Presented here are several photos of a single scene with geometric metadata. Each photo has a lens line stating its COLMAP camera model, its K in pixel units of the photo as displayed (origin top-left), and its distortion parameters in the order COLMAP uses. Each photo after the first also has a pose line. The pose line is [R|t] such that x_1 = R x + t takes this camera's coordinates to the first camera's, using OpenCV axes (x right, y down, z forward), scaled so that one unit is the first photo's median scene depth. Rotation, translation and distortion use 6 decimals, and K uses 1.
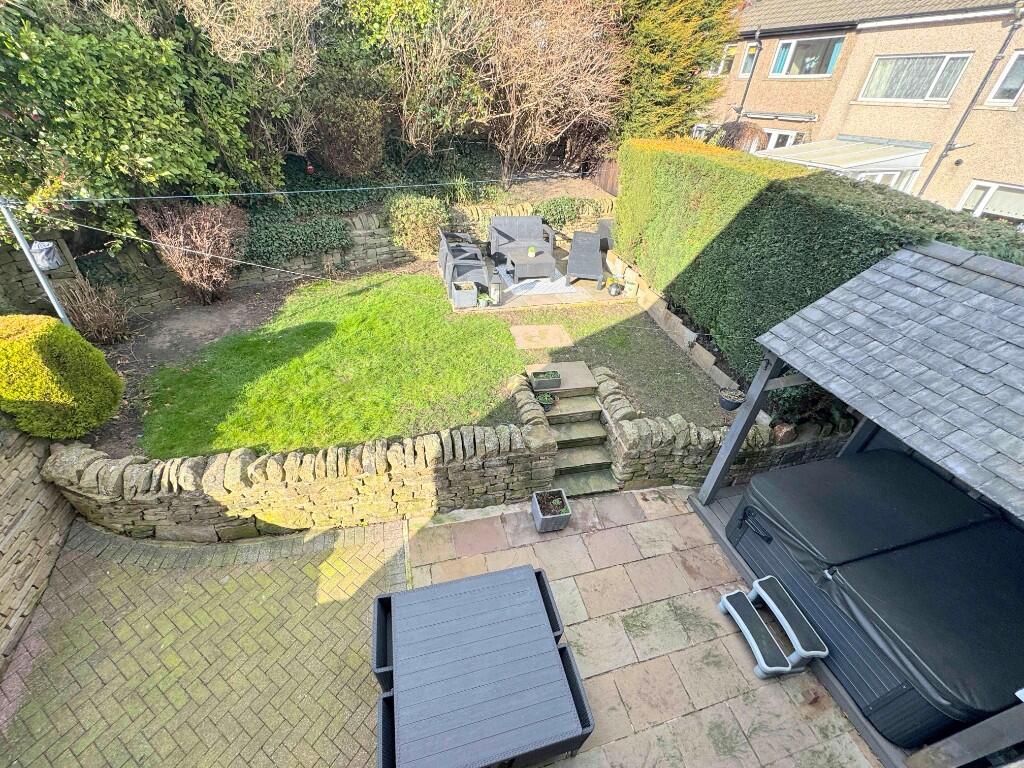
lens RADIAL K [[410.3, 0, 510.8], [0, 410.3, 383.4], [0, 0, 1]] dist [-0.002070, -0.000198]
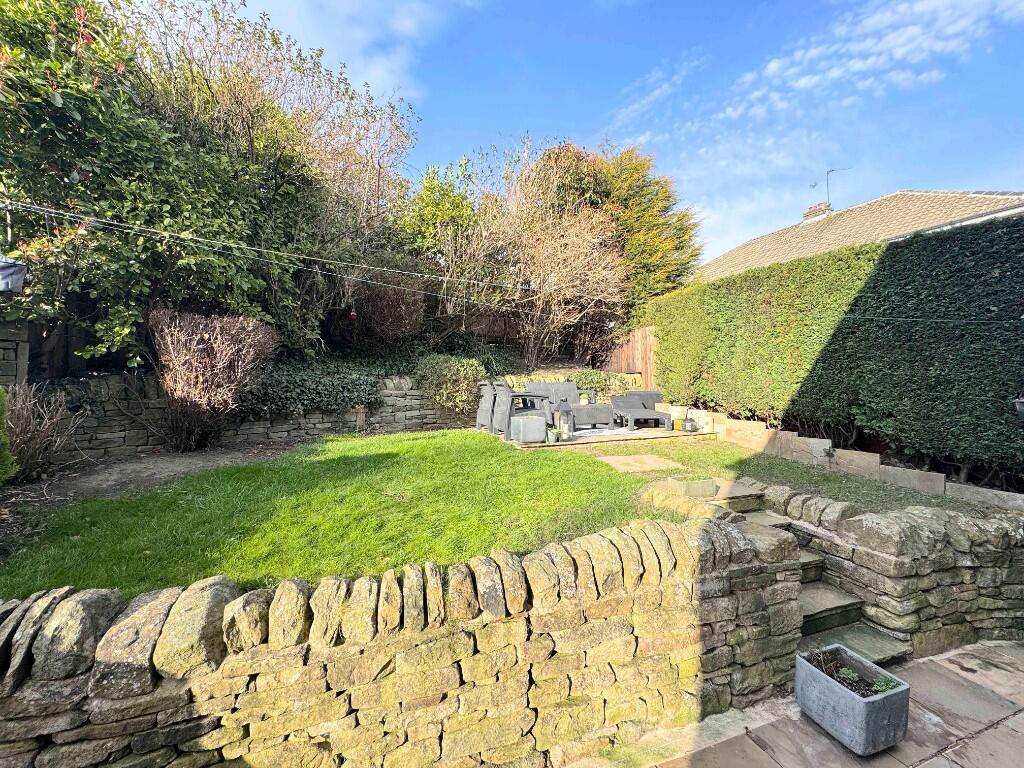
lens RADIAL K [[410.3, 0, 510.8], [0, 410.3, 383.4], [0, 0, 1]] dist [-0.002070, -0.000198]
pose [[0.992822, -0.068044, 0.098362, -0.319304], [0.112840, 0.805527, -0.581715, 0.255316], [-0.039651, 0.588639, 0.807423, 0.433734]]
